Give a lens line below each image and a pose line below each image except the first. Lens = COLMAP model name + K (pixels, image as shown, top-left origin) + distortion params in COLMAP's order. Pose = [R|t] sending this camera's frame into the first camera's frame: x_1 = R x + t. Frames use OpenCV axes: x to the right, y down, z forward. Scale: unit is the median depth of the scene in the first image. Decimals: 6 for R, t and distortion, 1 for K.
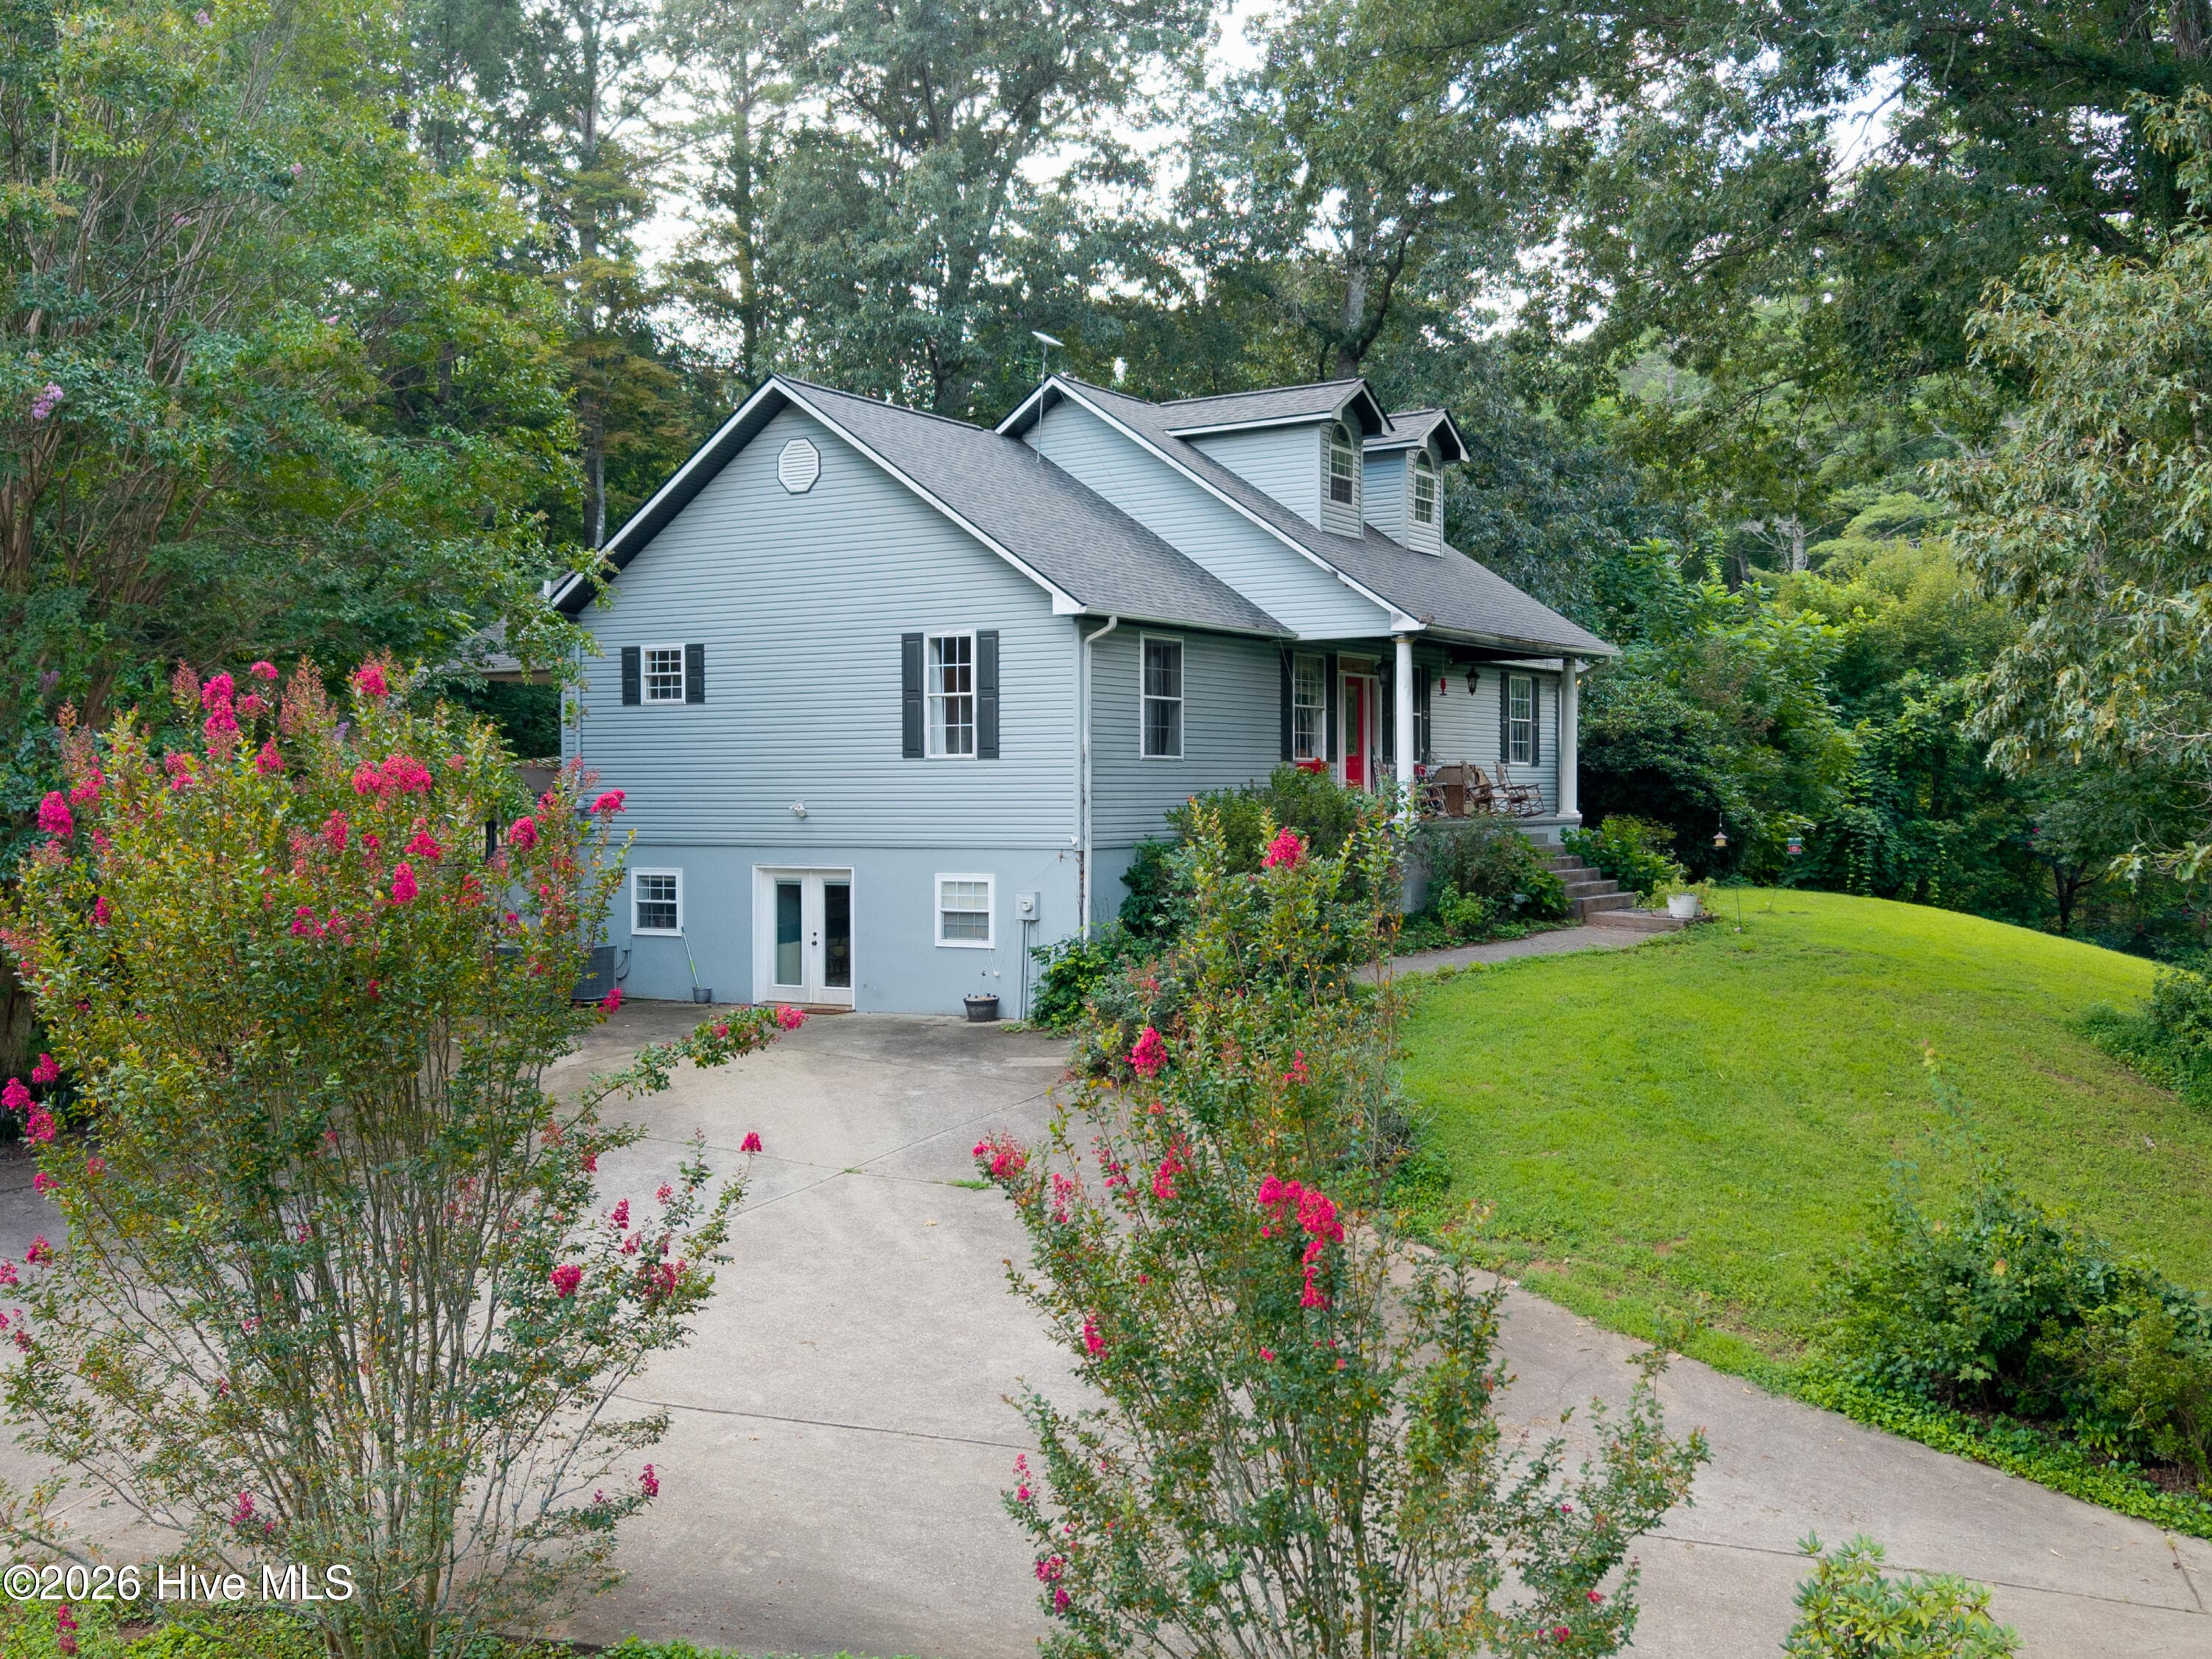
lens RADIAL K [[2139.8, 0, 1106.0], [0, 2139.8, 829.5], [0, 0, 1]] dist [0.107948, -0.264341]
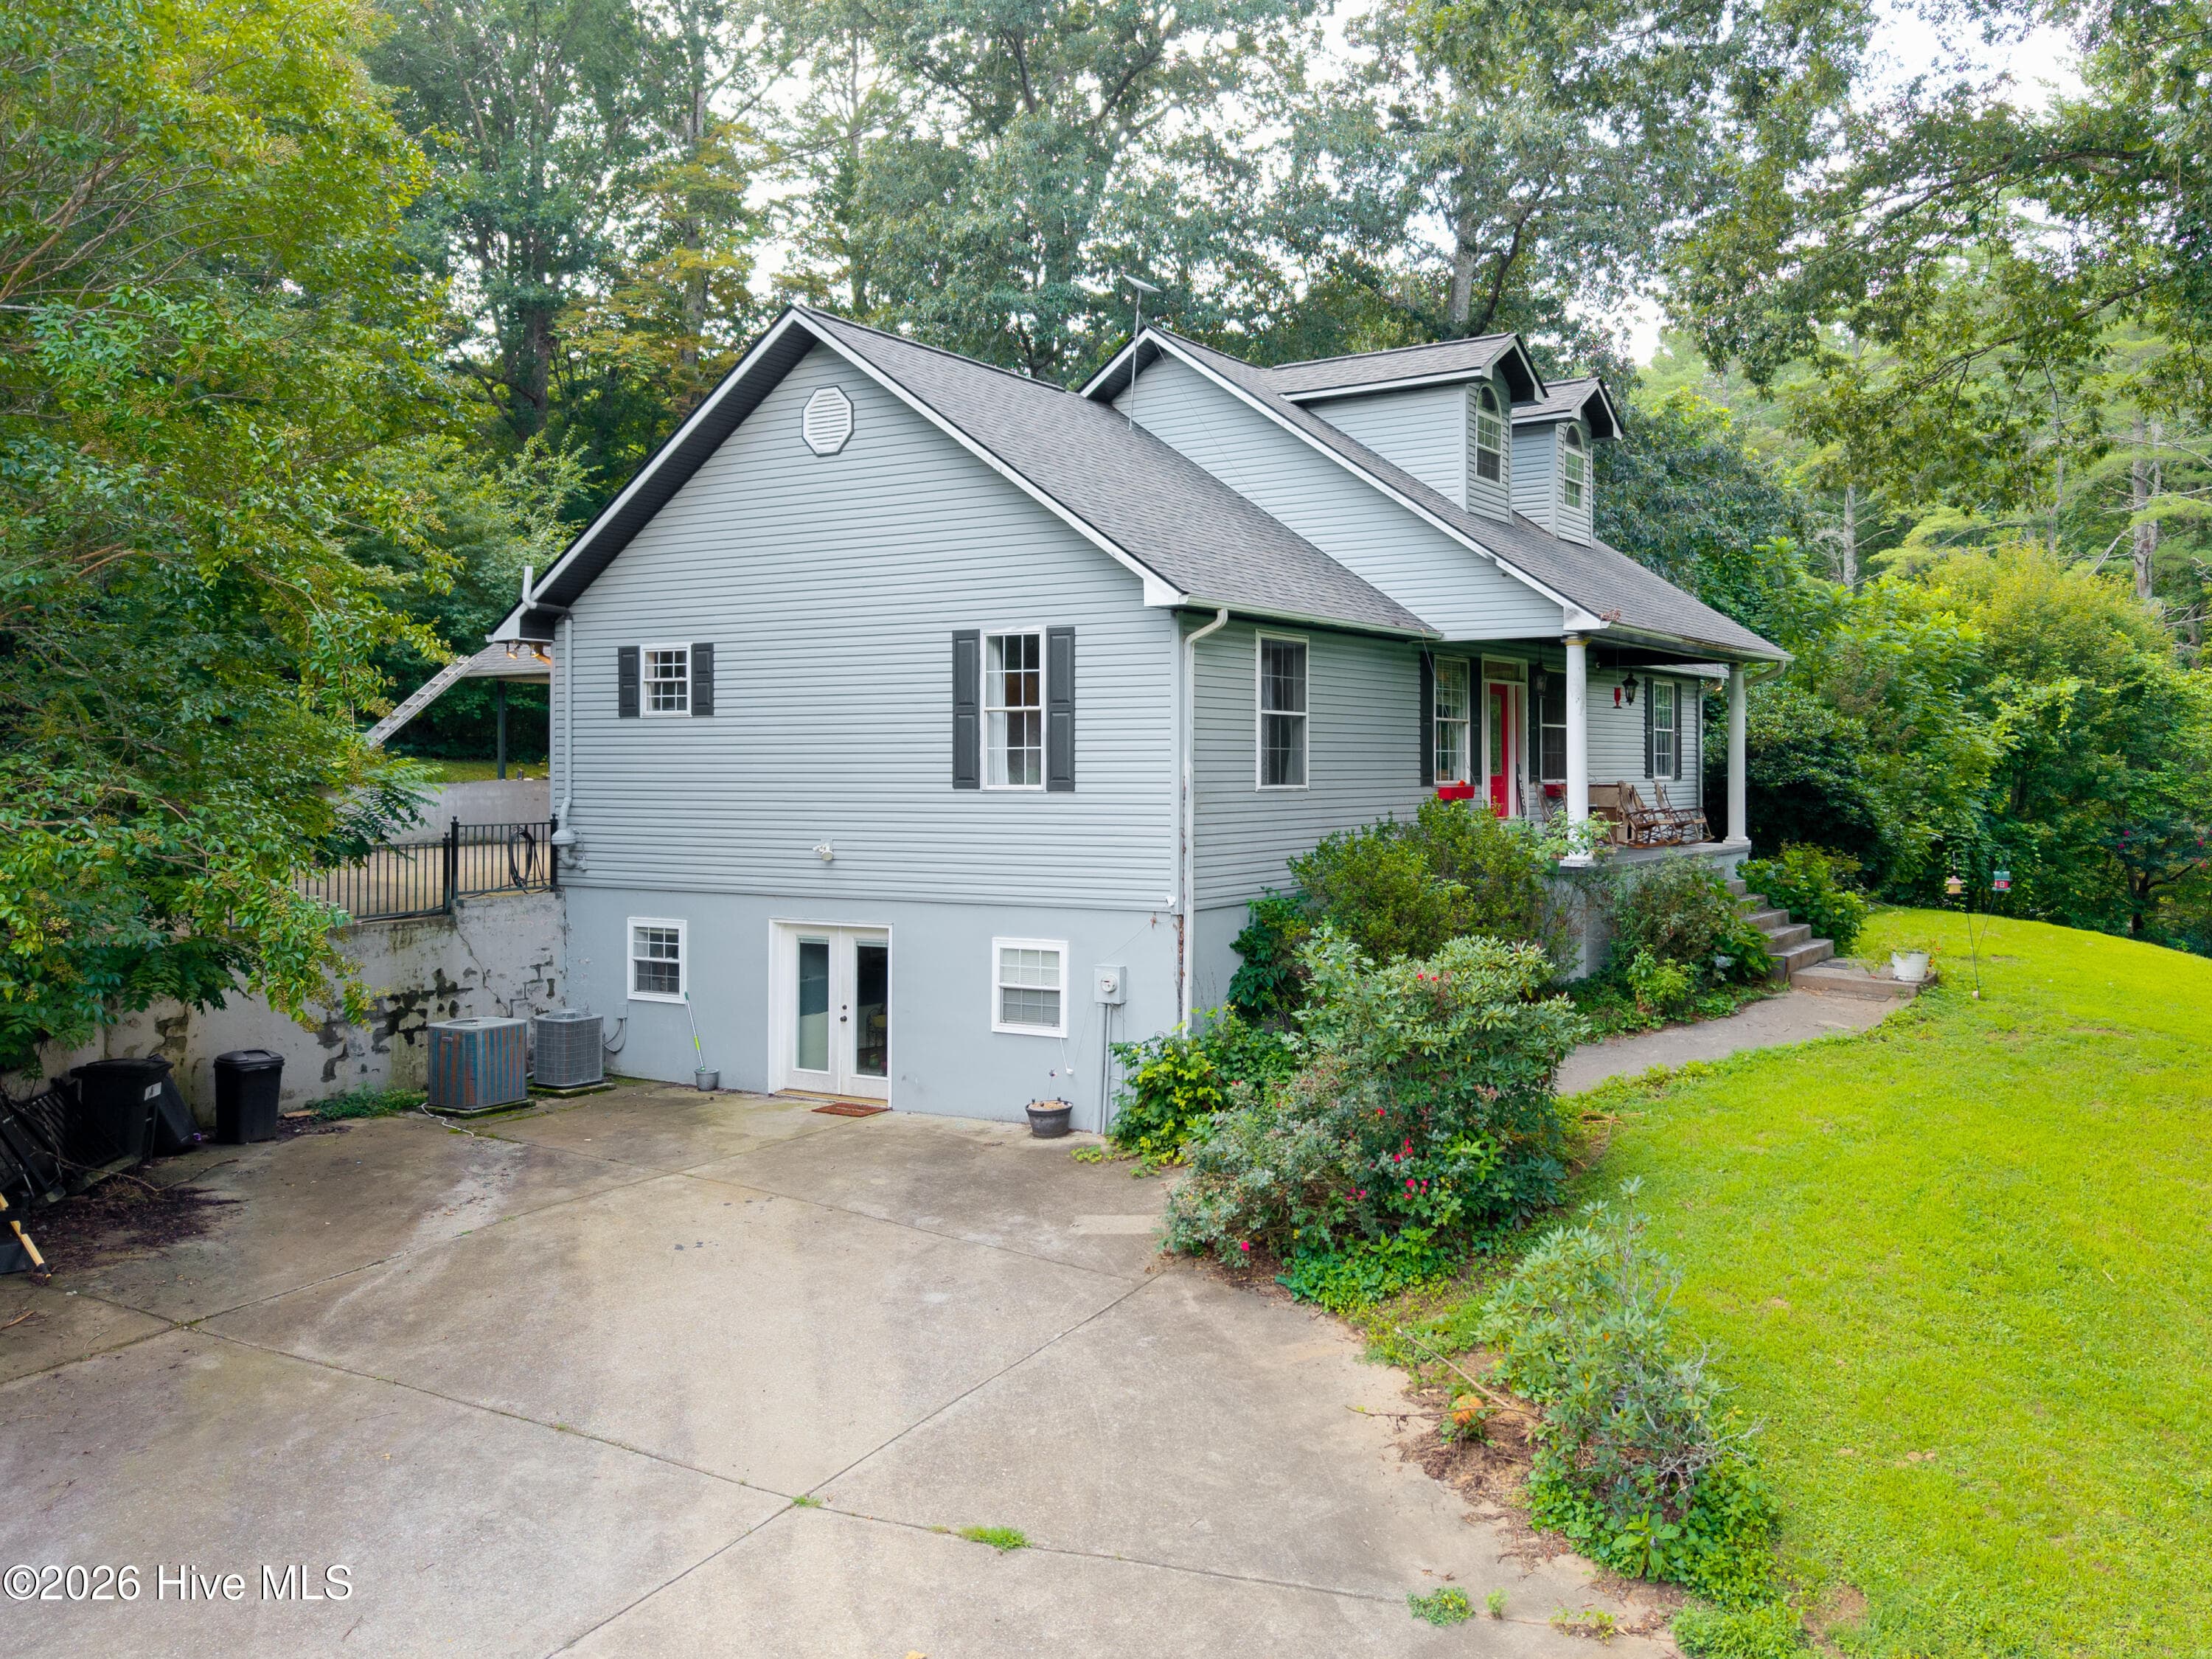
lens RADIAL K [[1821.3, 0, 1226.4], [0, 1821.3, 761.0], [0, 0, 1]] dist [0.040097, 0.003116]
pose [[0.999892, 0.003093, 0.014387, -0.004168], [-0.002774, 0.999750, -0.022172, -0.027679], [-0.014452, 0.022129, 0.999651, 0.315611]]
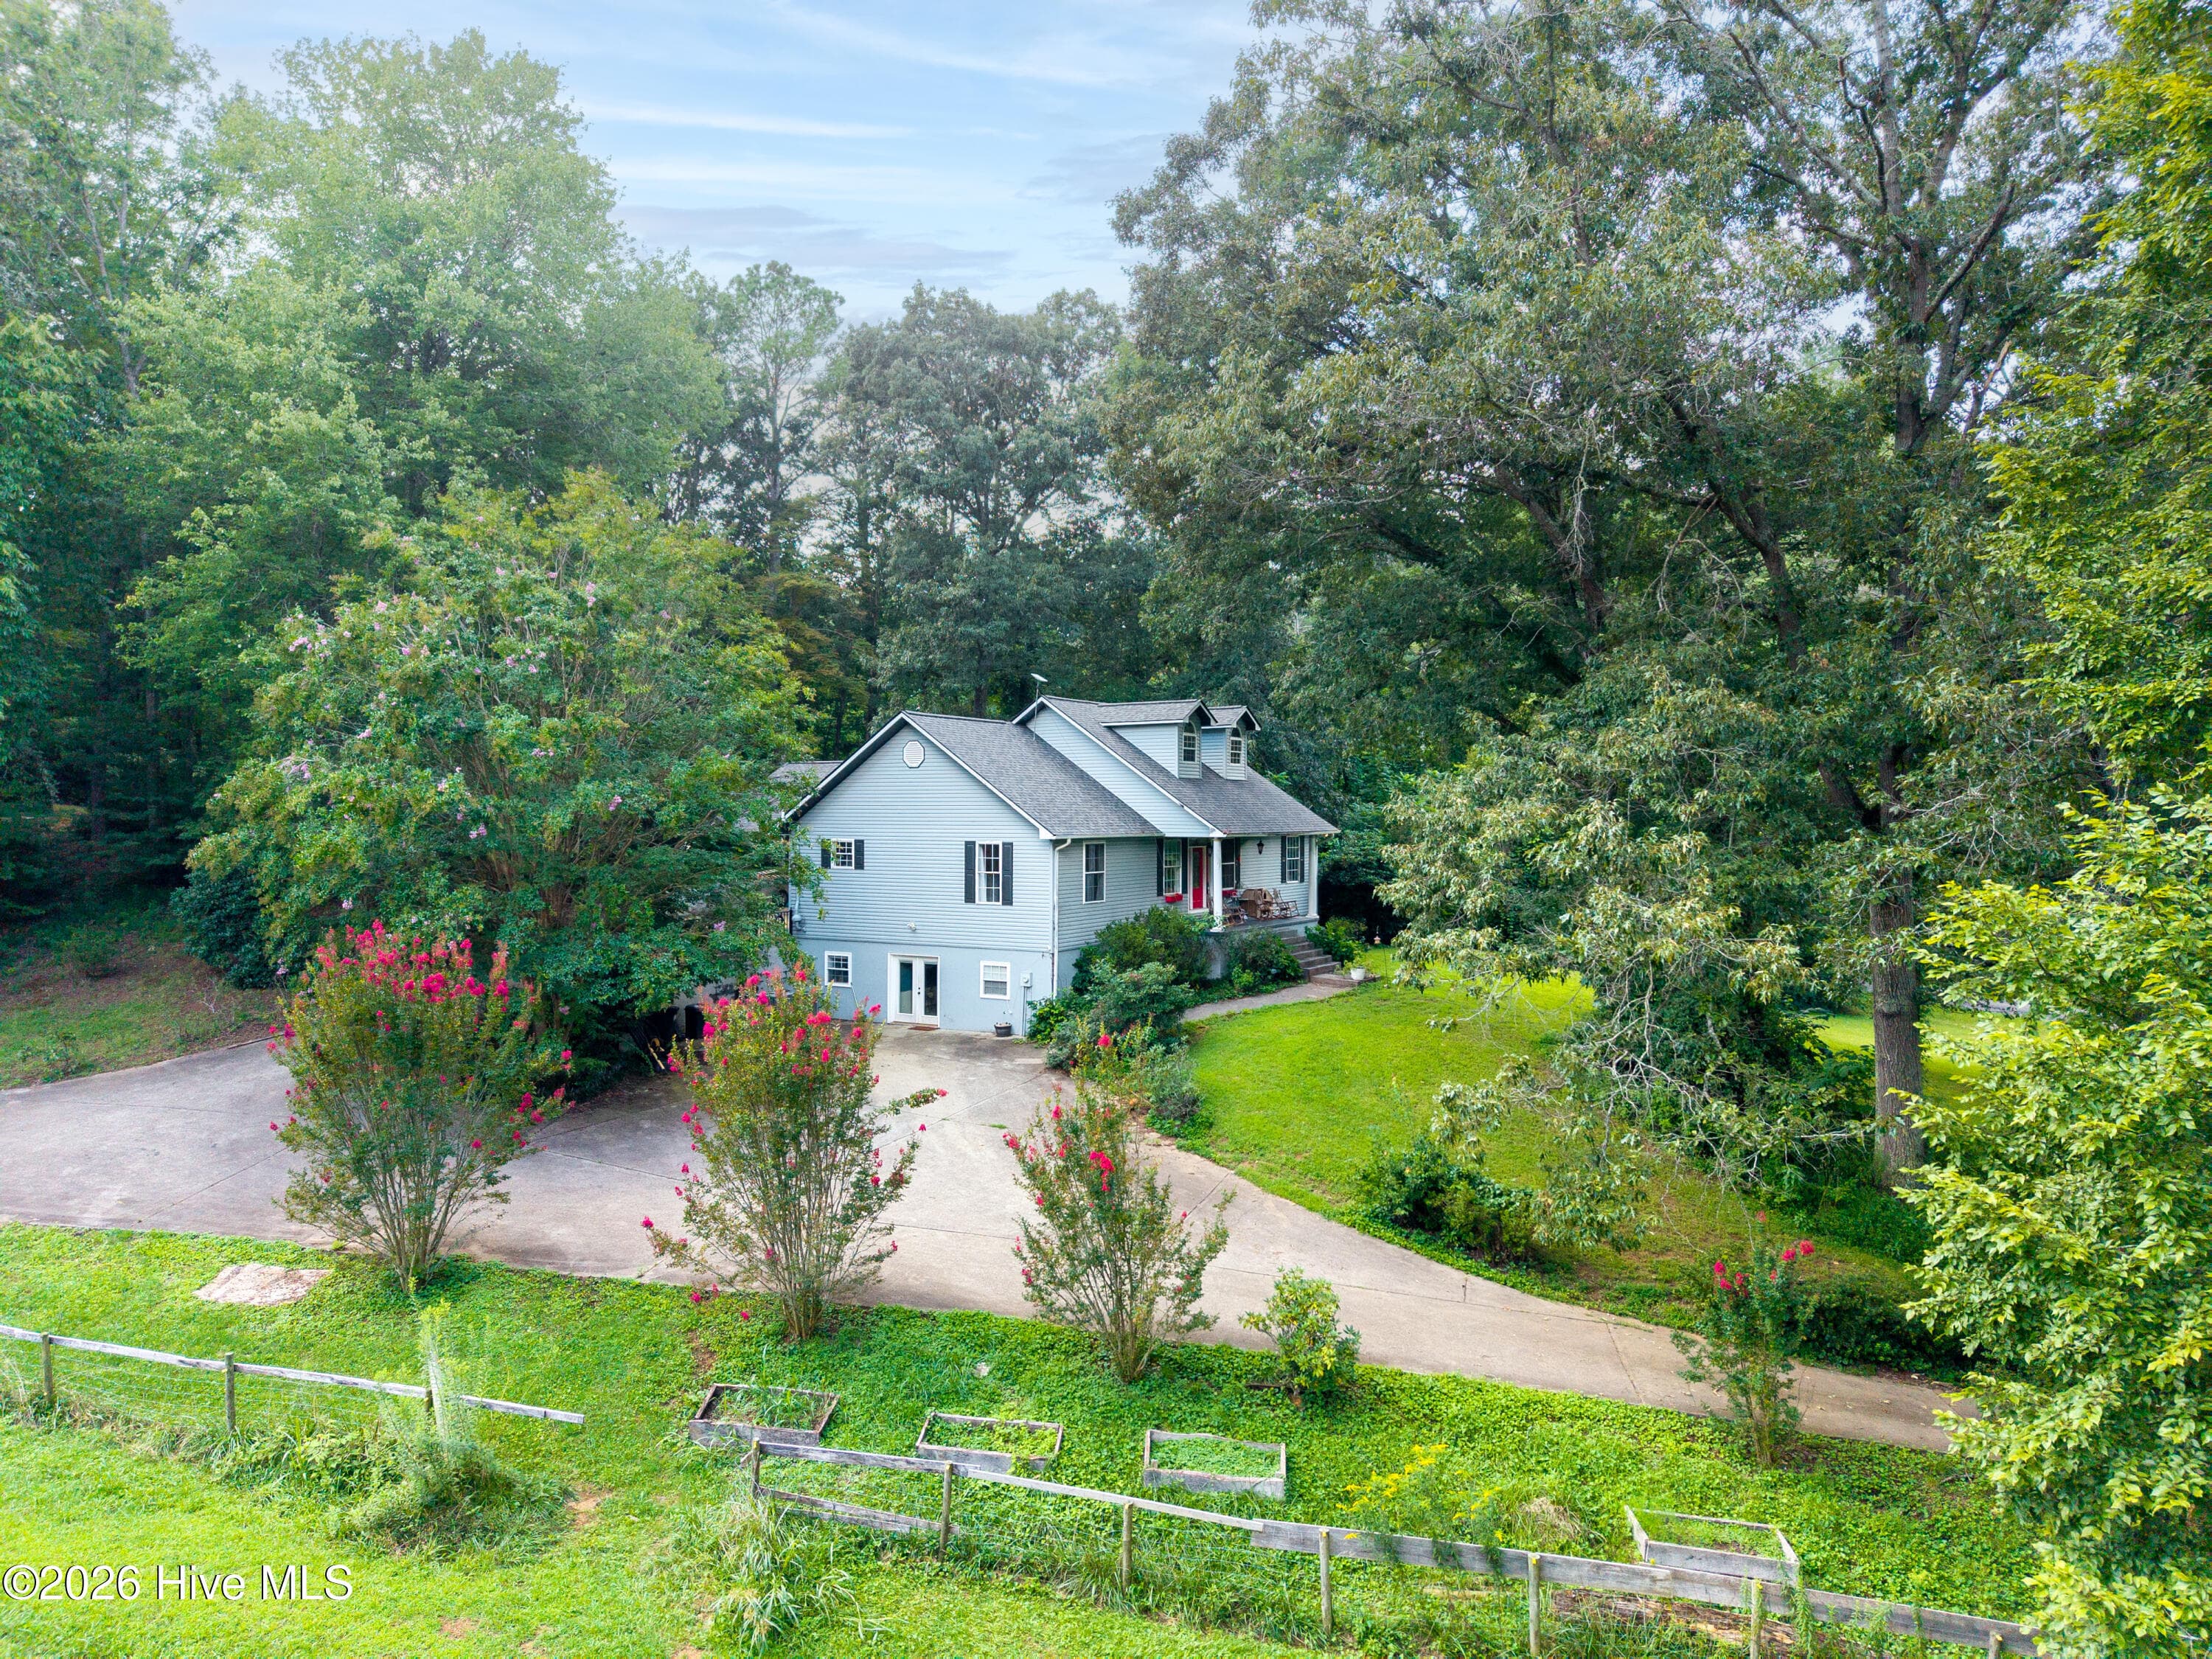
lens RADIAL K [[1434.8, 0, 1106.0], [0, 1434.8, 829.5], [0, 0, 1]] dist [0.049695, -0.000075]
pose [[0.999868, 0.006478, 0.014934, 0.016212], [-0.006317, 0.999922, -0.010793, -0.084371], [-0.015002, 0.010697, 0.999830, -0.332088]]
